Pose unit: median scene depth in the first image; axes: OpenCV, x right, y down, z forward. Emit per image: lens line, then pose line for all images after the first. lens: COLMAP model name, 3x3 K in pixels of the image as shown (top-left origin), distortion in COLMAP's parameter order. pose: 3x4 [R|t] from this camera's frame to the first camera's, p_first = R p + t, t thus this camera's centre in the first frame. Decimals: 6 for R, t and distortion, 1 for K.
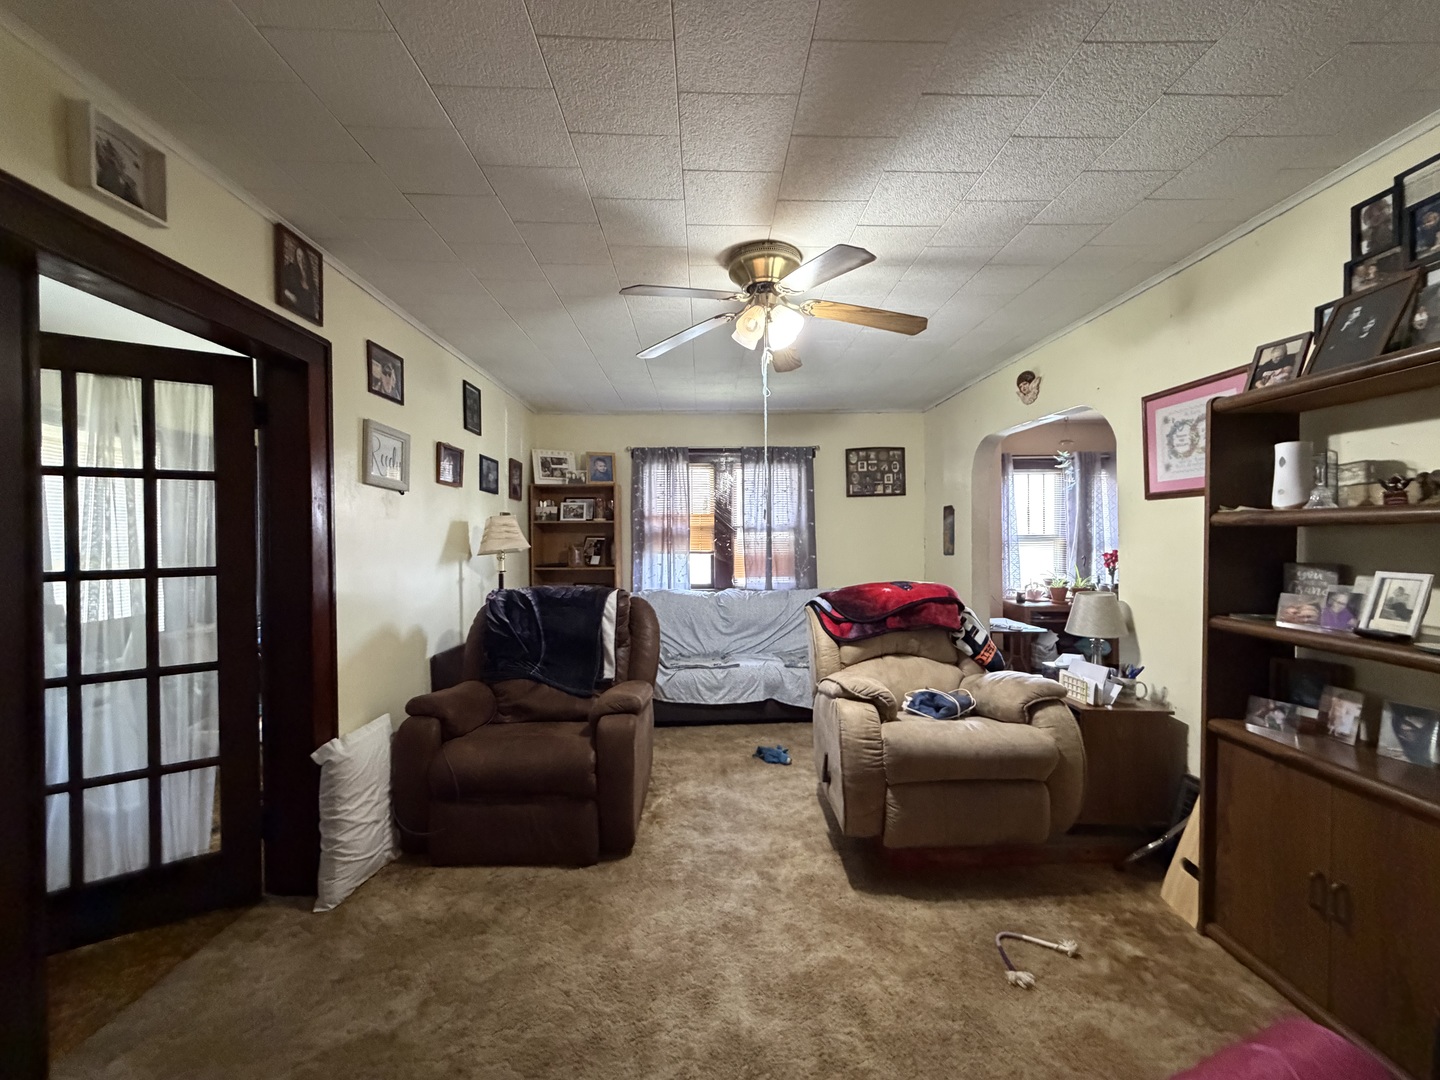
lens RADIAL K [[579.1, 0, 721.0], [0, 579.1, 539.4], [0, 0, 1]] dist [0.002537, -0.001066]
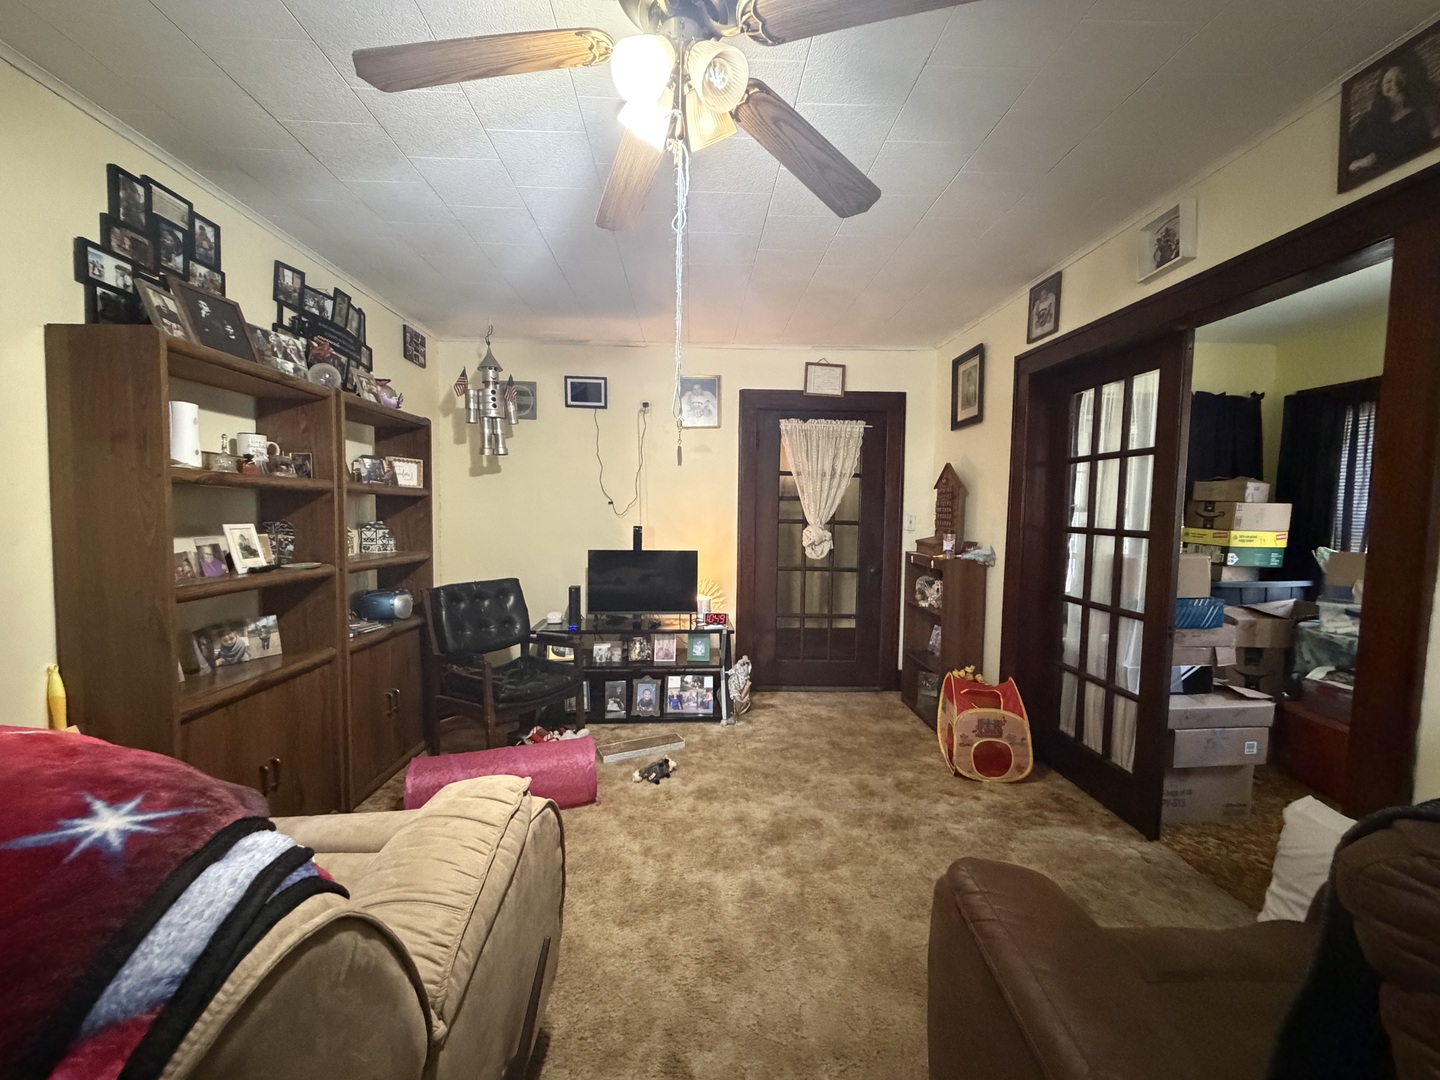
lens RADIAL K [[579.1, 0, 719.8], [0, 579.1, 544.1], [0, 0, 1]] dist [0.002537, -0.001066]
pose [[-0.999514, -0.012074, -0.028735, 0.058910], [-0.013922, 0.997788, 0.065002, 0.005803], [0.027886, 0.065371, -0.997471, 2.130346]]
